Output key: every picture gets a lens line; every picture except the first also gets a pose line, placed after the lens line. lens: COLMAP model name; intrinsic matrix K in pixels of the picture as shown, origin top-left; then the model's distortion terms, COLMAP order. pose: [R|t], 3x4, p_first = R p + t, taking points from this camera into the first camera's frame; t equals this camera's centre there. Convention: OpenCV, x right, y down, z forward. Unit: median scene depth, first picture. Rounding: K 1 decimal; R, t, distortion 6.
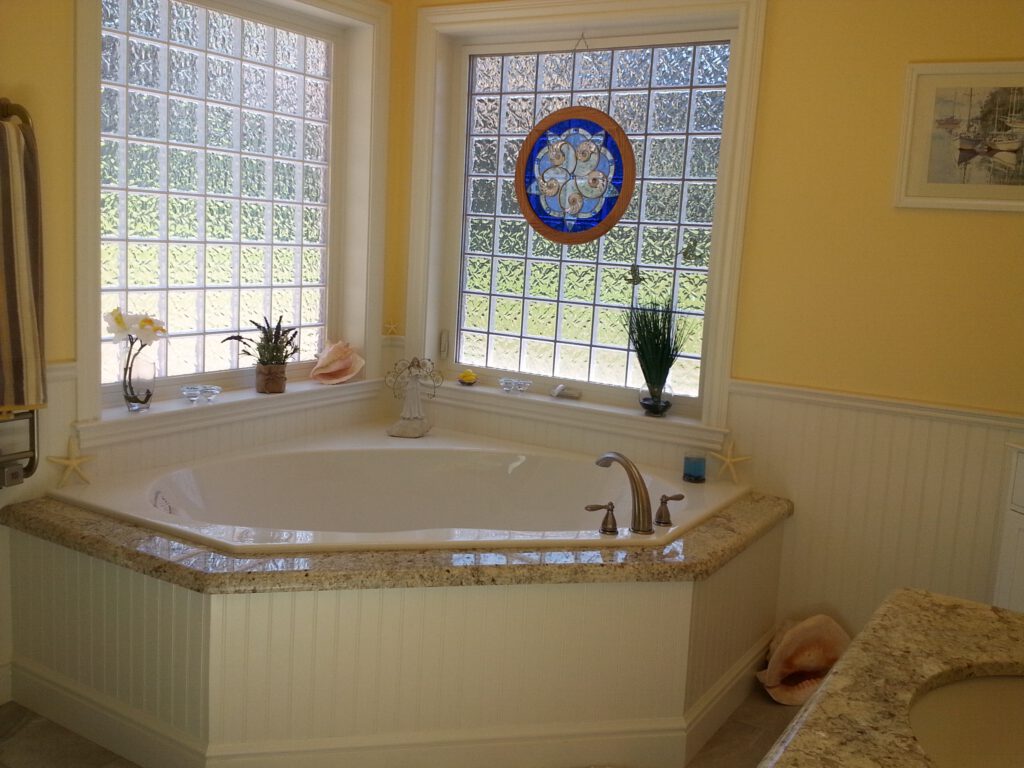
lens RADIAL K [[977.4, 0, 507.7], [0, 977.4, 372.3], [0, 0, 1]] dist [0.161618, -0.354726]
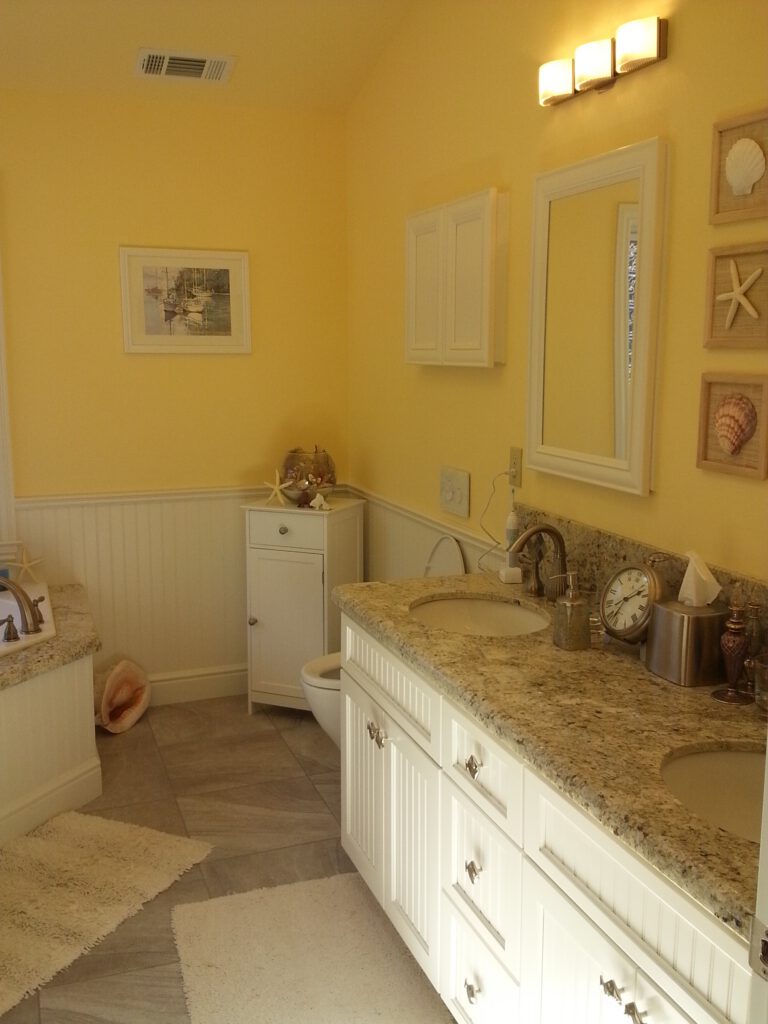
lens RADIAL K [[977.4, 0, 384.0], [0, 977.4, 512.0], [0, 0, 1]] dist [0.161618, -0.354726]
pose [[0.603584, -0.187395, 0.774964, -0.512800], [0.144662, 0.981593, 0.124689, -0.073385], [-0.784066, 0.036848, 0.619583, -0.112970]]
